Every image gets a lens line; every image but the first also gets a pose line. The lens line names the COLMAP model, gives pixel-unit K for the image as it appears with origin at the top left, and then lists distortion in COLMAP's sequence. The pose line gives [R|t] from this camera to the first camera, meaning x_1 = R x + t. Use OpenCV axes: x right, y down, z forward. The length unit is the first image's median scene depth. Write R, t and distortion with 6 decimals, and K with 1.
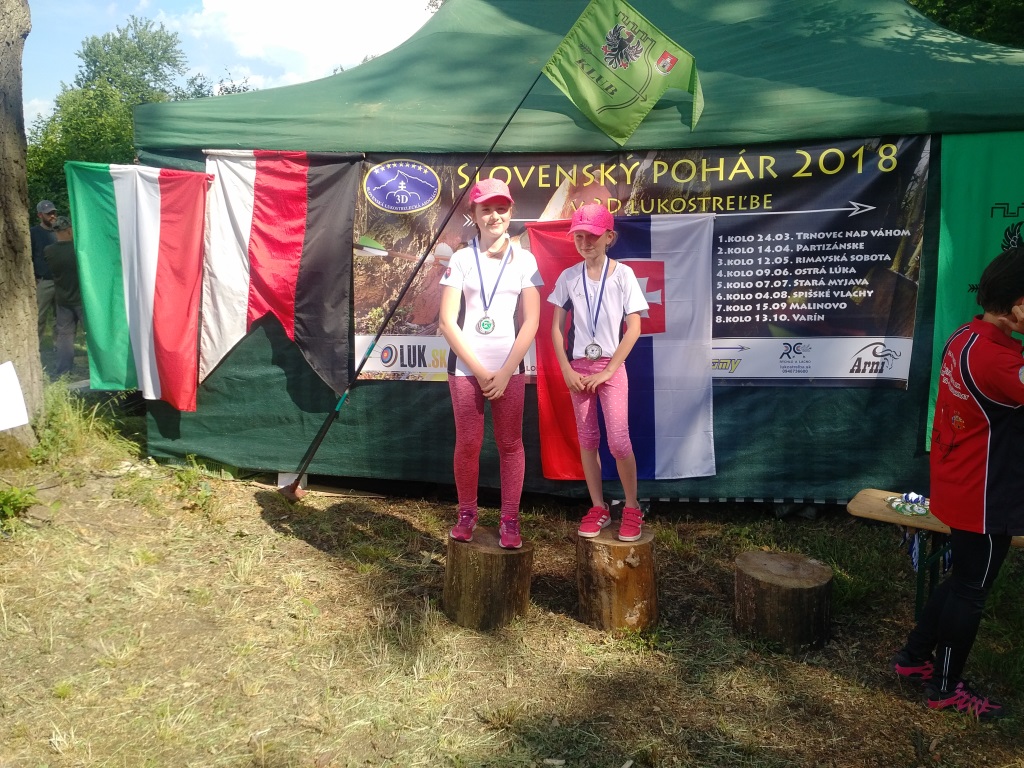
lens RADIAL K [[878.4, 0, 491.1], [0, 878.4, 325.8], [0, 0, 1]] dist [0.078965, -0.155823]
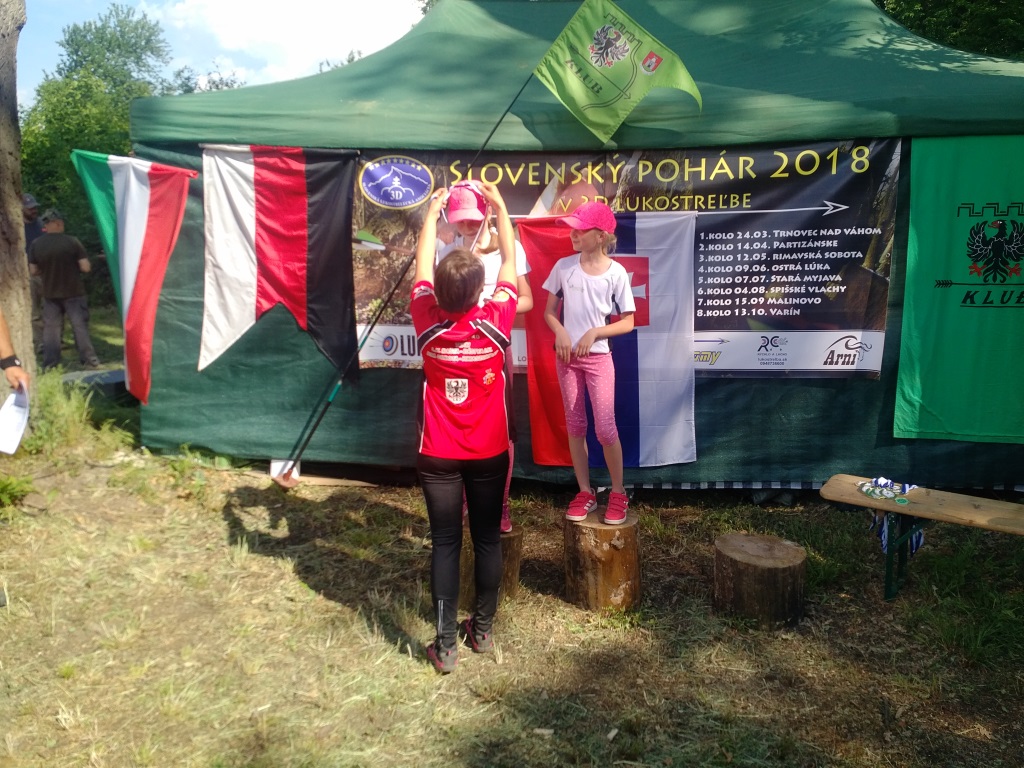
lens RADIAL K [[880.0, 0, 513.7], [0, 880.0, 322.2], [0, 0, 1]] dist [0.089646, -0.149814]
pose [[0.999061, 0.003150, 0.043220, -0.008001], [-0.003210, 0.999994, 0.001314, 0.003108], [-0.043216, -0.001451, 0.999065, -0.037800]]
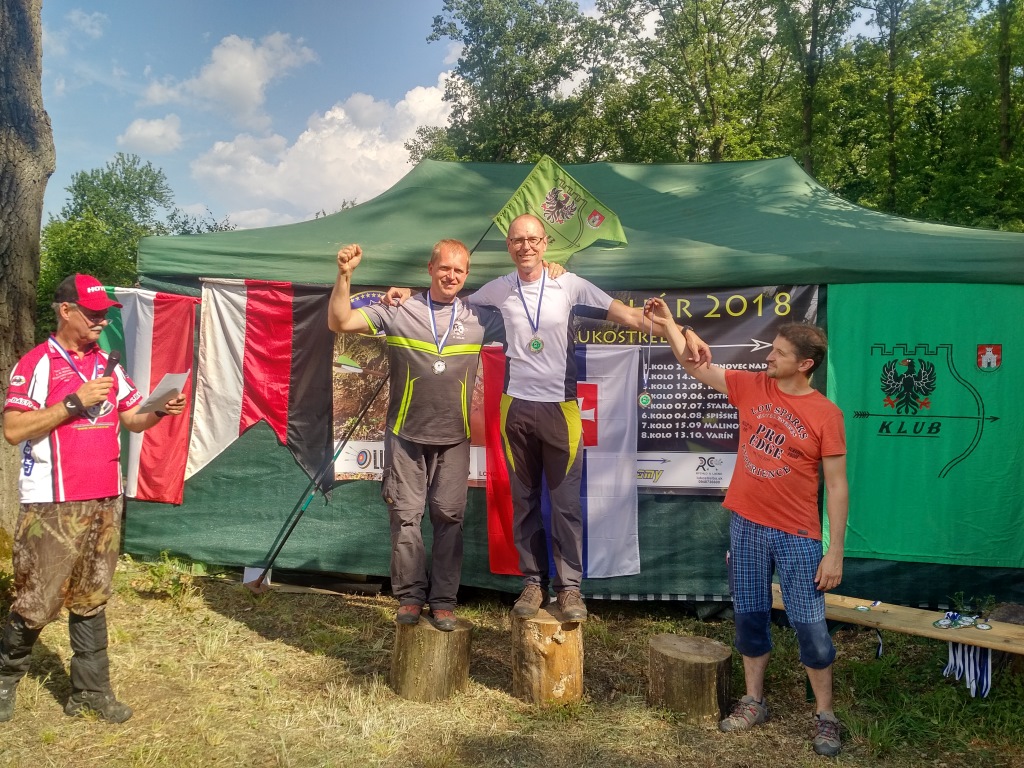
lens RADIAL K [[891.8, 0, 541.0], [0, 891.8, 341.7], [0, 0, 1]] dist [0.194101, -0.399014]
pose [[0.996916, 0.028119, 0.073260, 0.035944], [-0.017159, 0.989114, -0.146147, 0.051905], [-0.076572, 0.144439, 0.986546, -0.198526]]
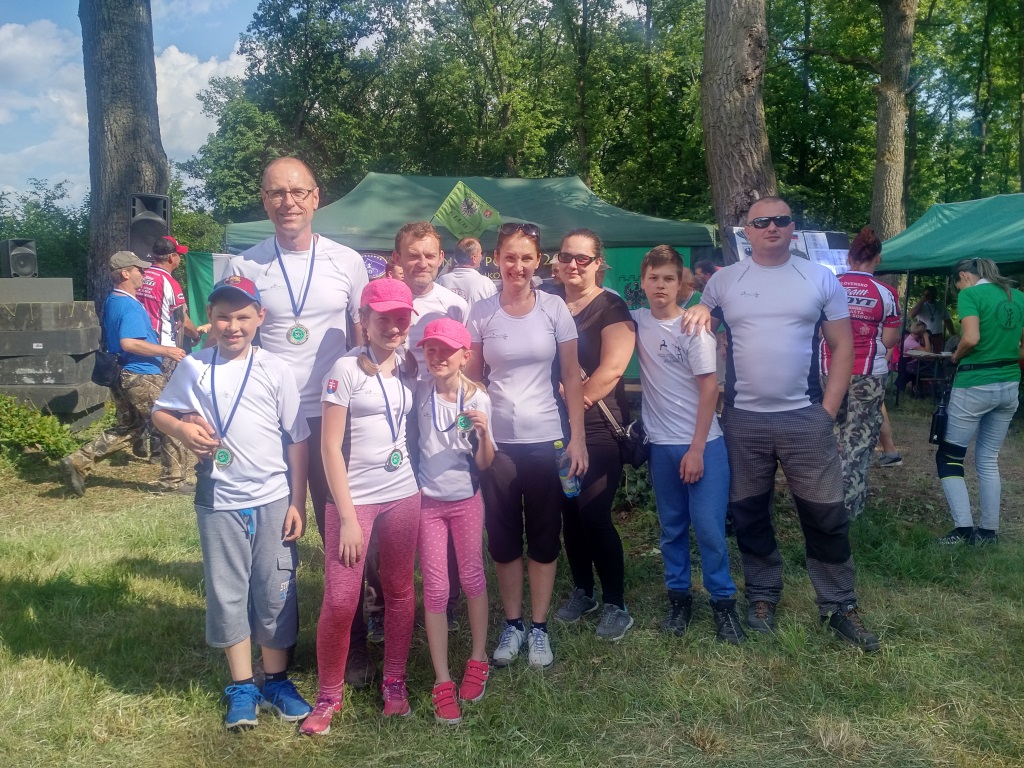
lens RADIAL K [[873.7, 0, 512.0], [0, 873.7, 384.0], [0, 0, 1]] dist [0.061795, -0.152284]
pose [[0.961138, -0.026352, 0.274807, -0.440332], [0.037582, 0.998656, -0.035679, 0.267150], [-0.273497, 0.044620, 0.960837, -1.386180]]
